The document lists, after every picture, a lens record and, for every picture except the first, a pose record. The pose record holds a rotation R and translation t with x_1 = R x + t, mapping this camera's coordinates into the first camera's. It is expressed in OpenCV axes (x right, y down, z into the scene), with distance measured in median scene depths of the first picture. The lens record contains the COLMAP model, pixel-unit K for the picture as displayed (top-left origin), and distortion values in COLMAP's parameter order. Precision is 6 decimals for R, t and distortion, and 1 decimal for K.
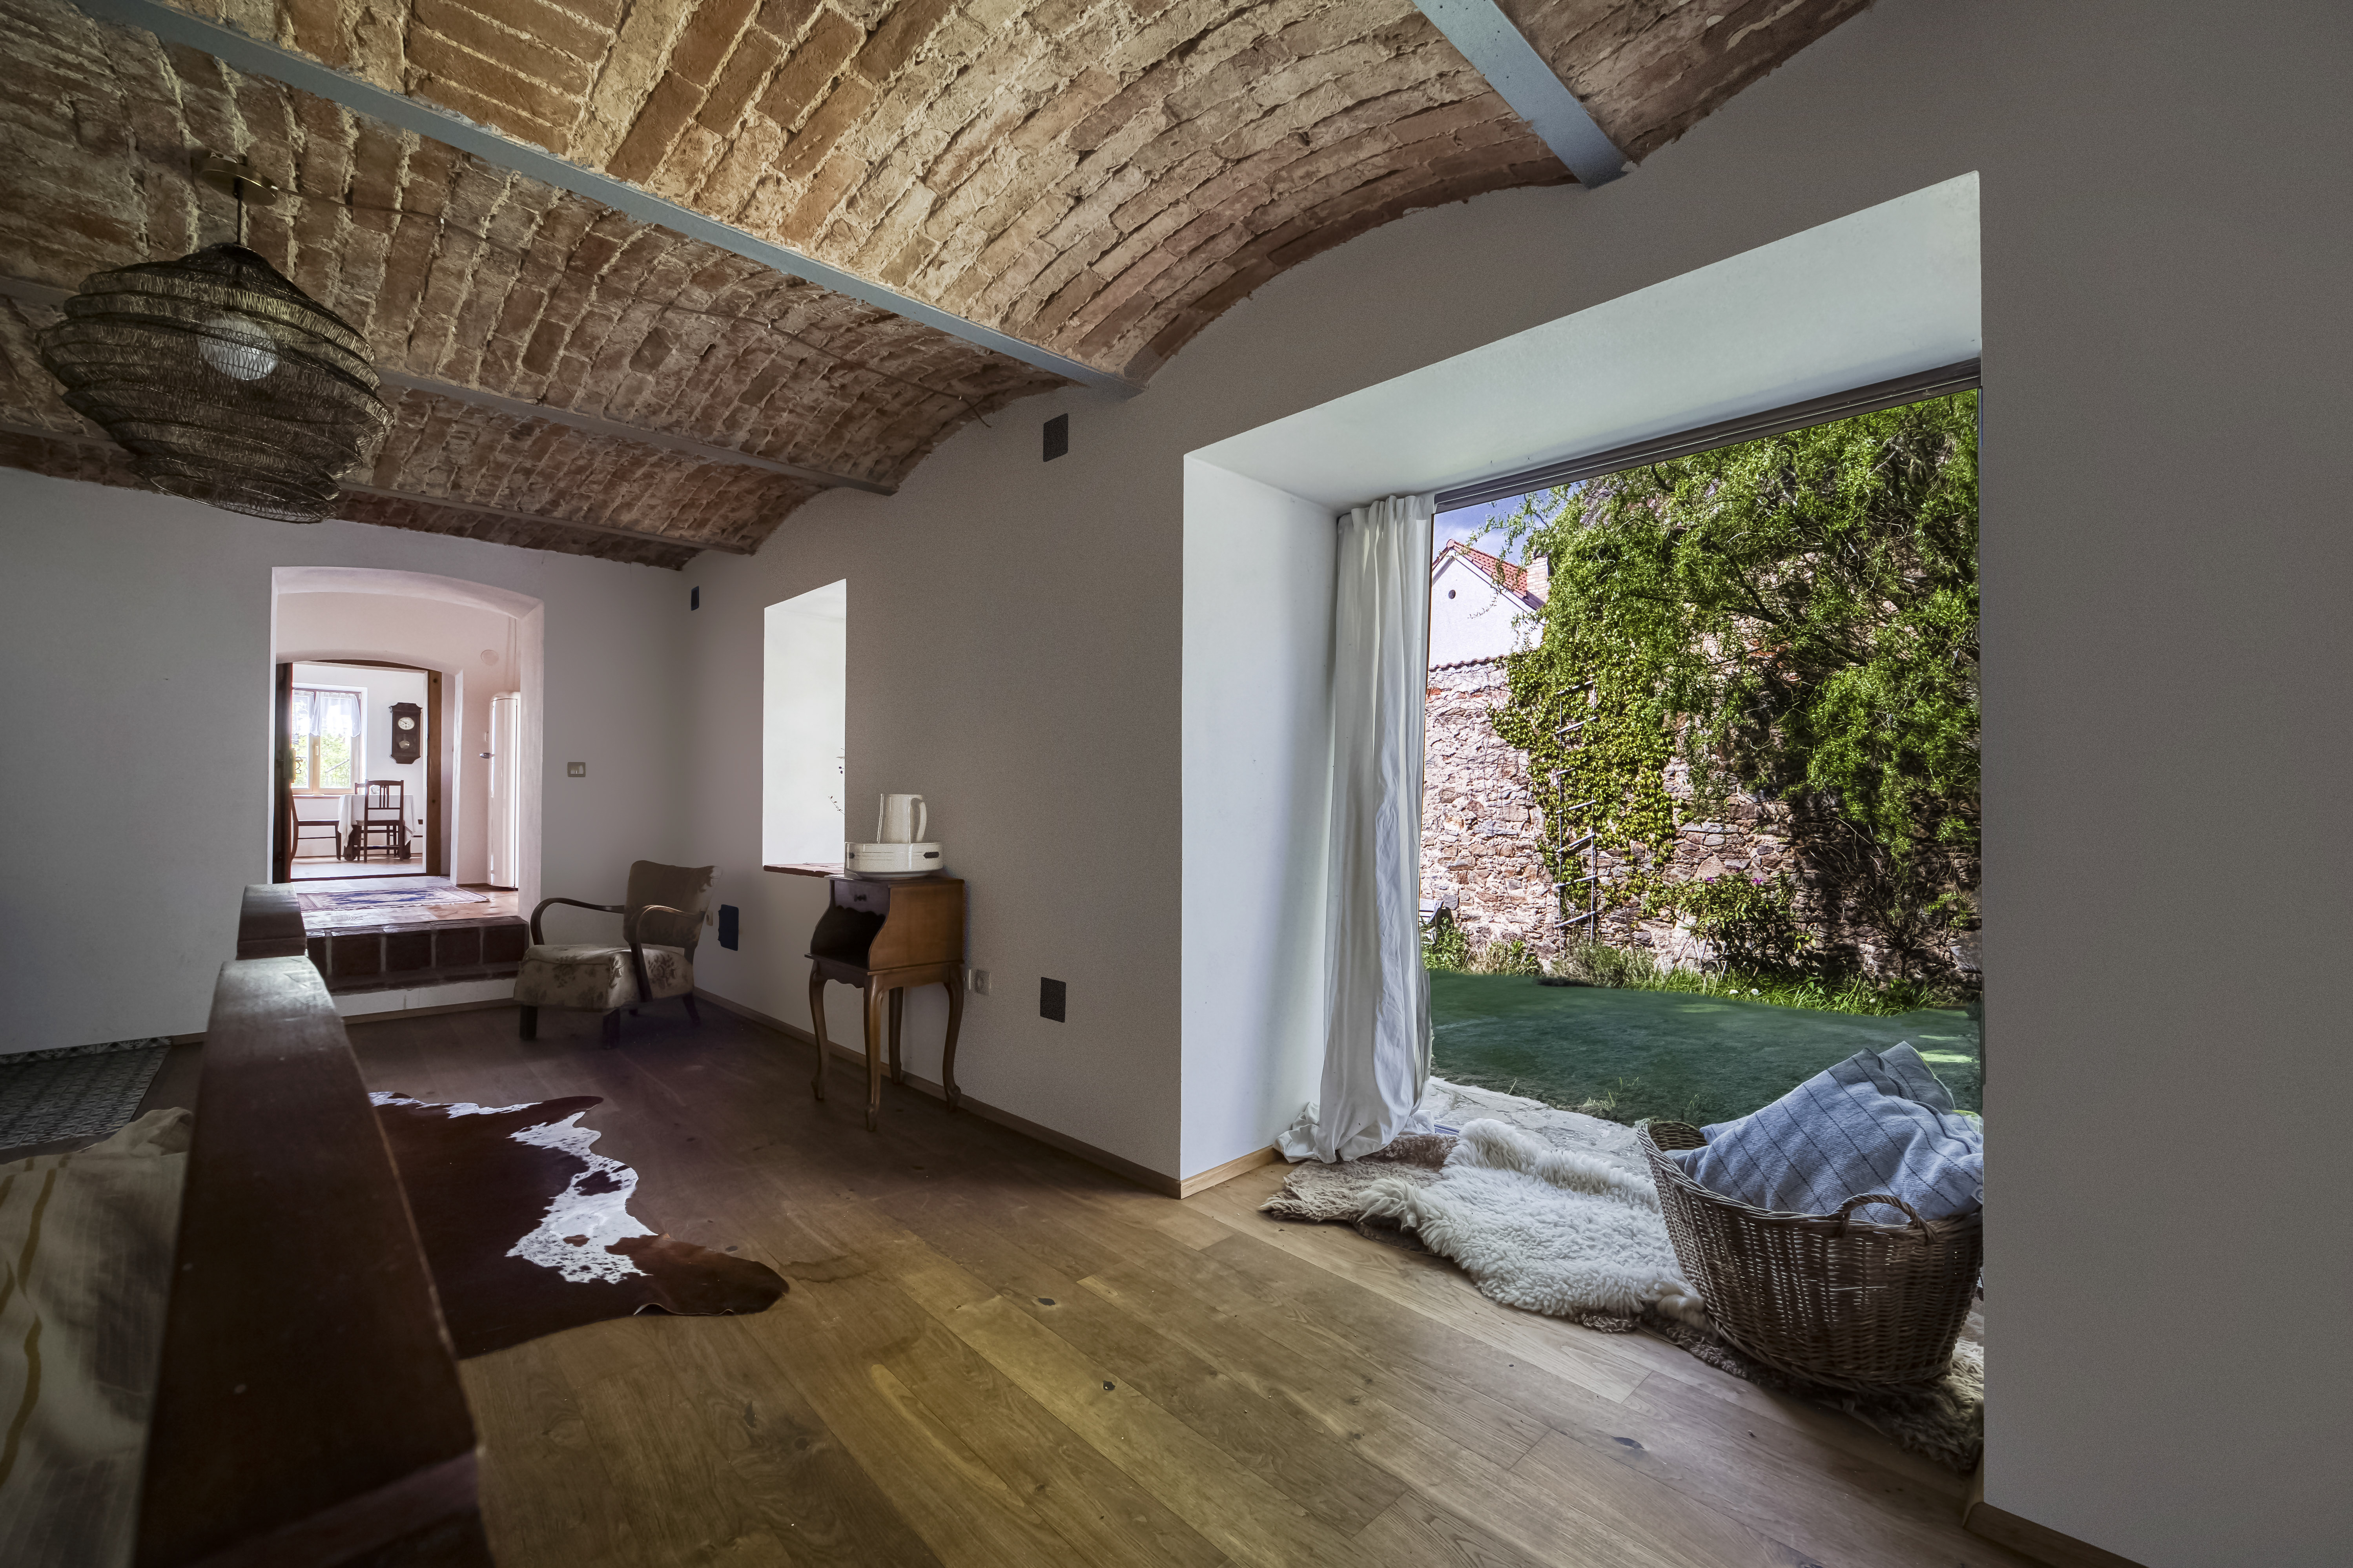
lens RADIAL K [[942.6, 0, 1189.4], [0, 942.6, 802.8], [0, 0, 1]] dist [-0.001646, 0.000246]
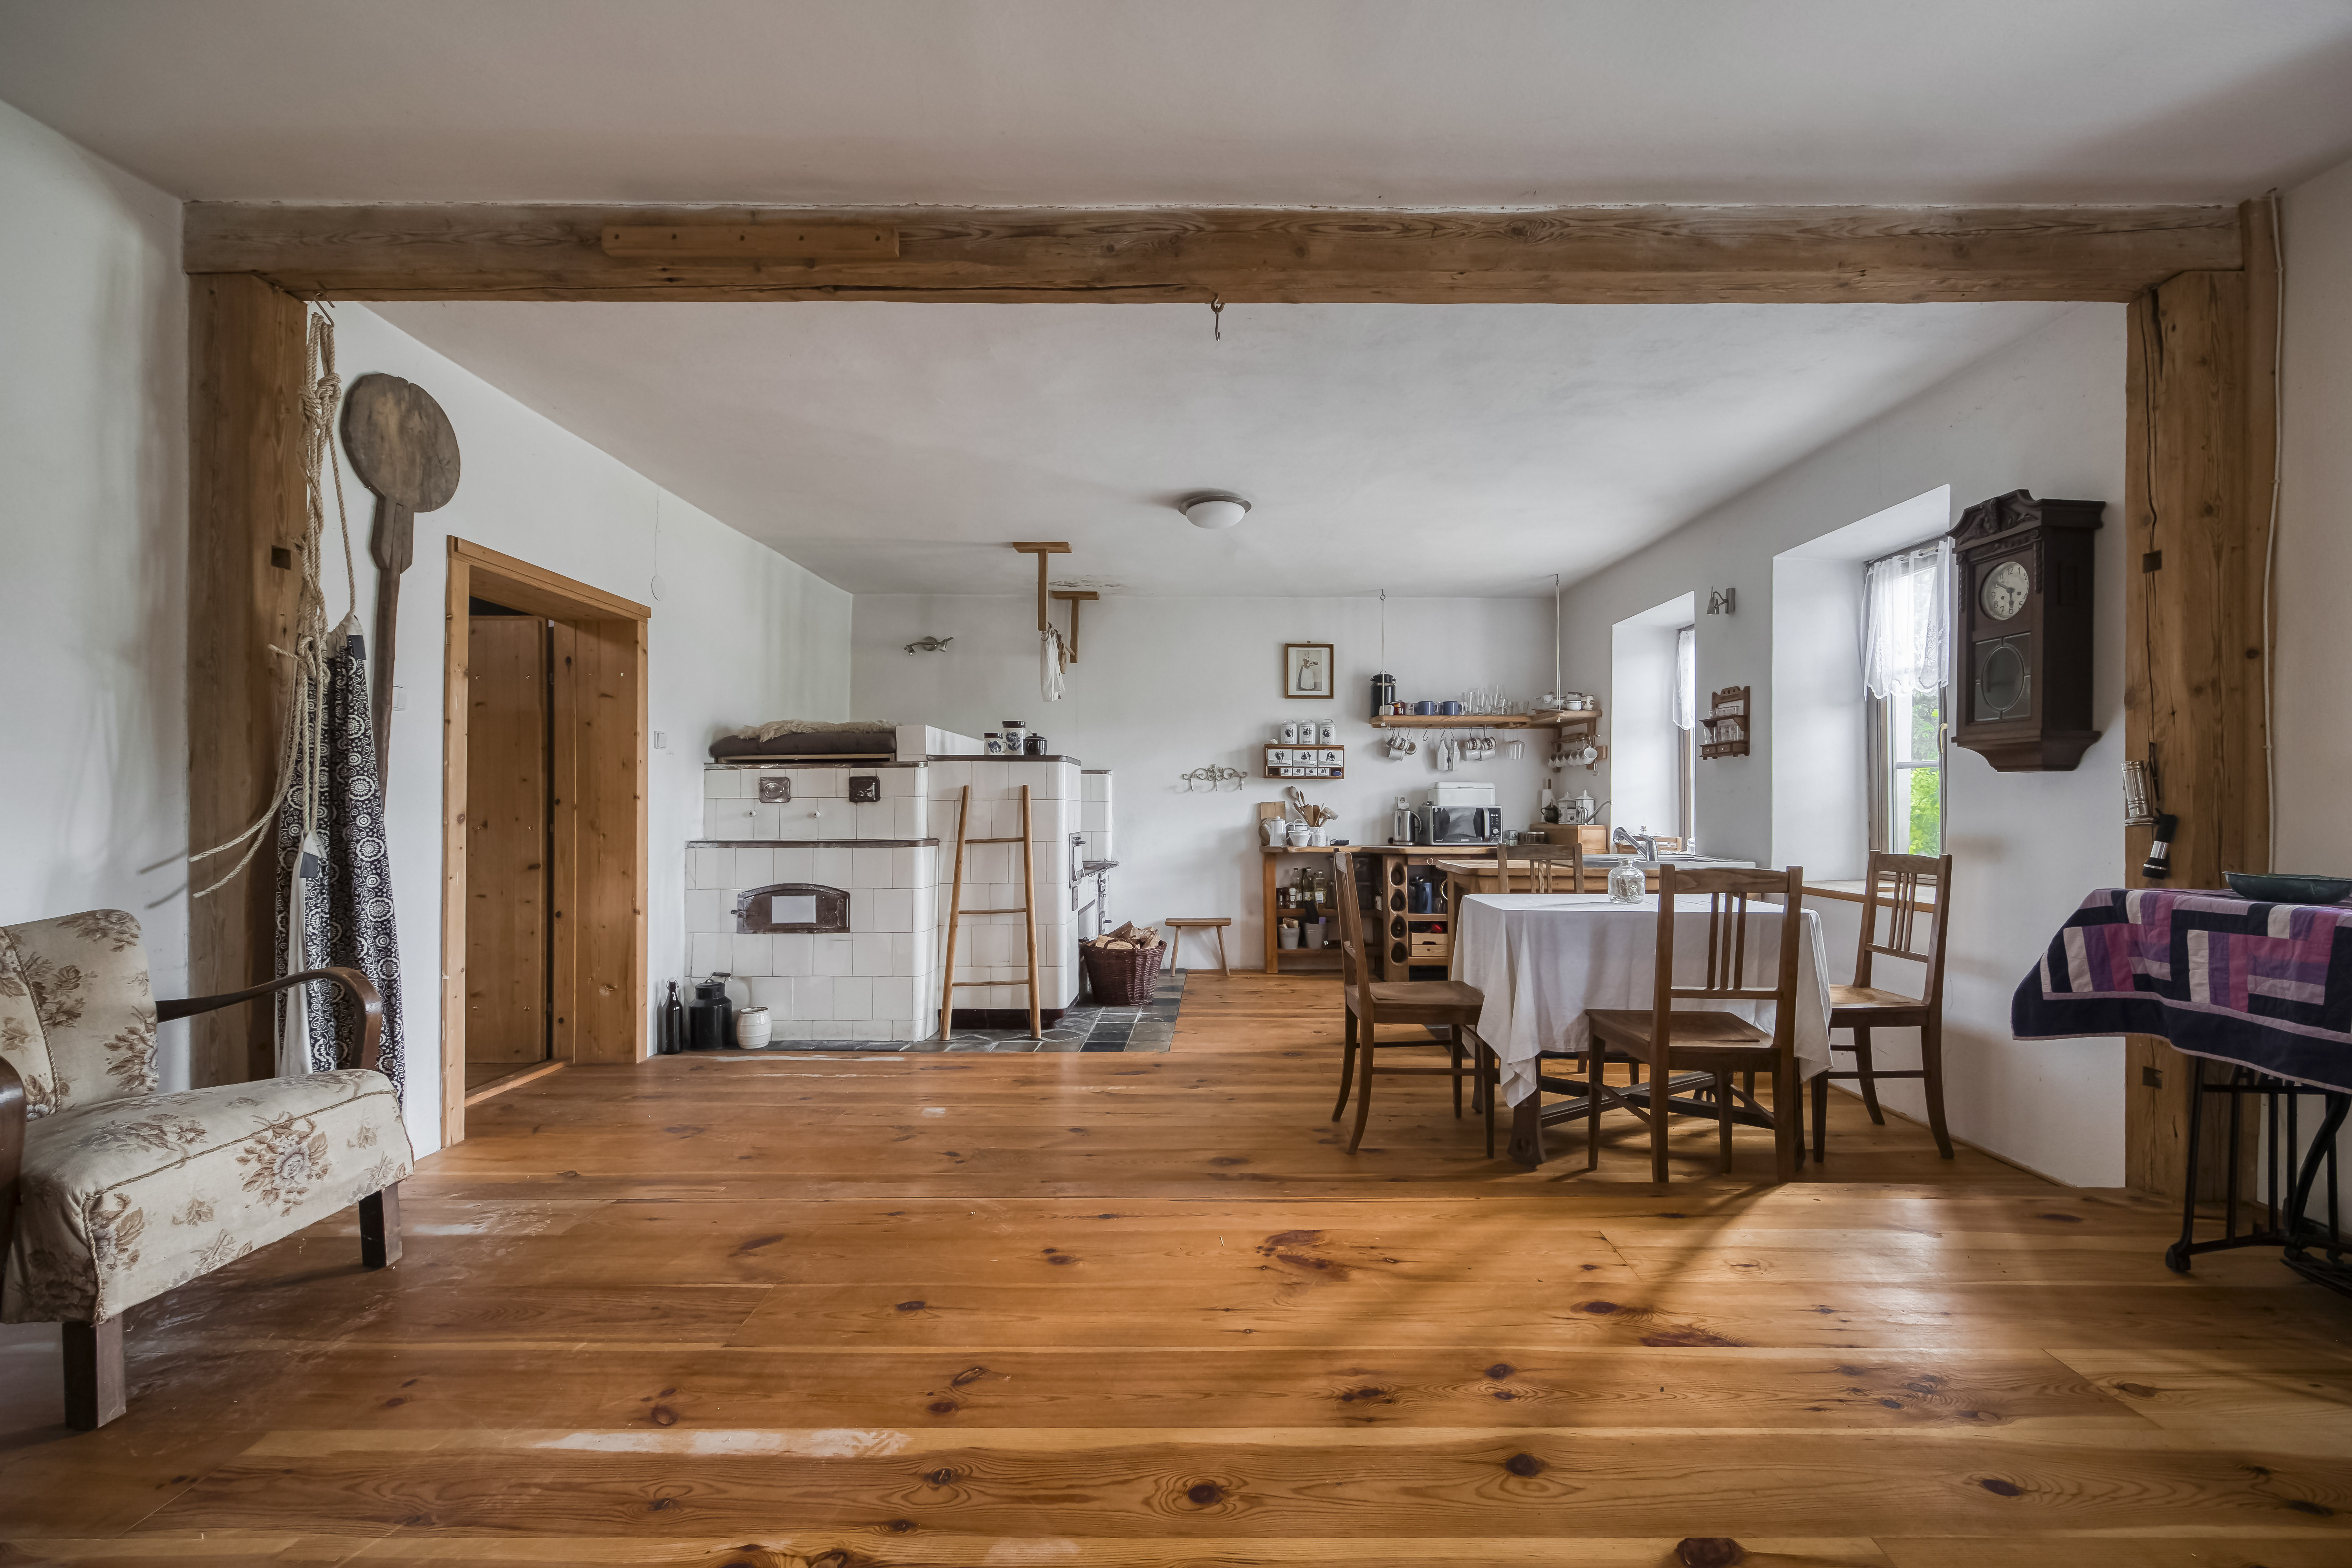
lens RADIAL K [[942.2, 0, 1188.9], [0, 942.2, 802.8], [0, 0, 1]] dist [-0.001646, 0.000246]
pose [[-0.721038, -0.009336, -0.692833, -1.904225], [-0.002652, 0.999939, -0.010715, -0.092621], [0.692891, -0.005889, -0.721019, 3.119605]]
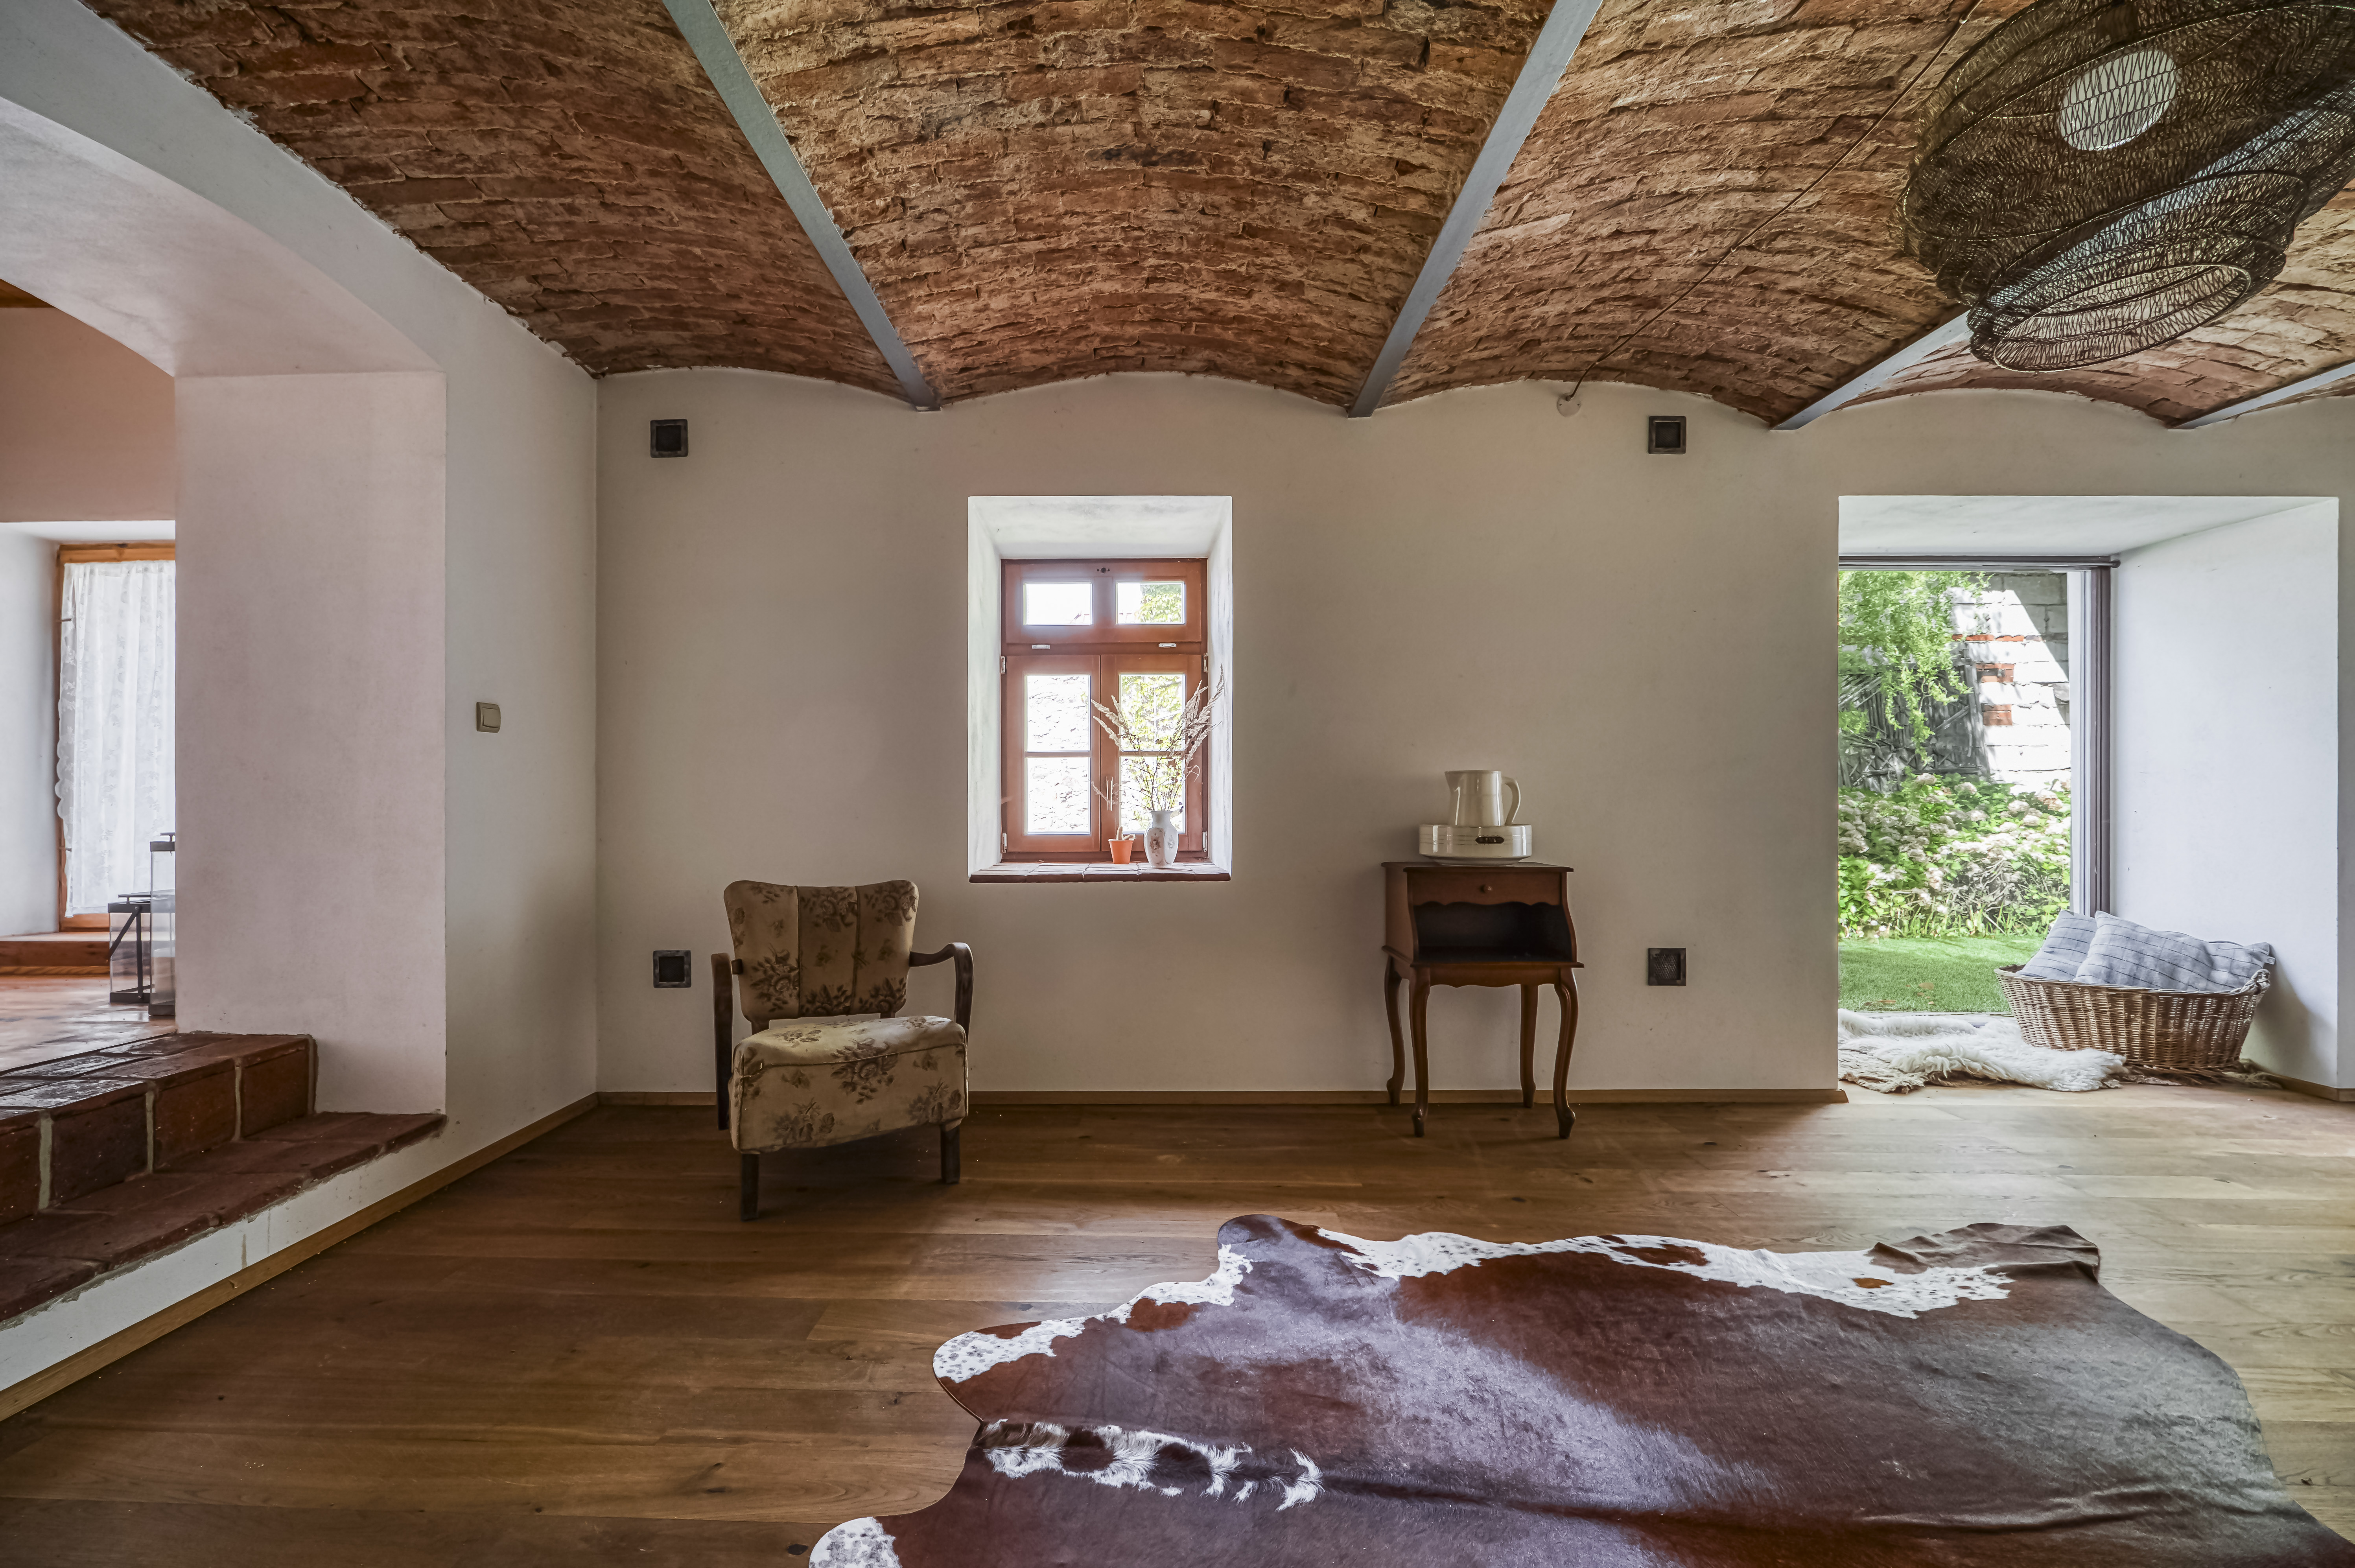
lens RADIAL K [[950.5, 0, 1147.3], [0, 950.5, 812.7], [0, 0, 1]] dist [-0.000932, -0.000331]
pose [[0.712209, -0.010176, 0.701893, -1.026161], [0.004340, 0.999940, 0.010093, 0.018429], [-0.701954, -0.004142, 0.712211, 0.511308]]
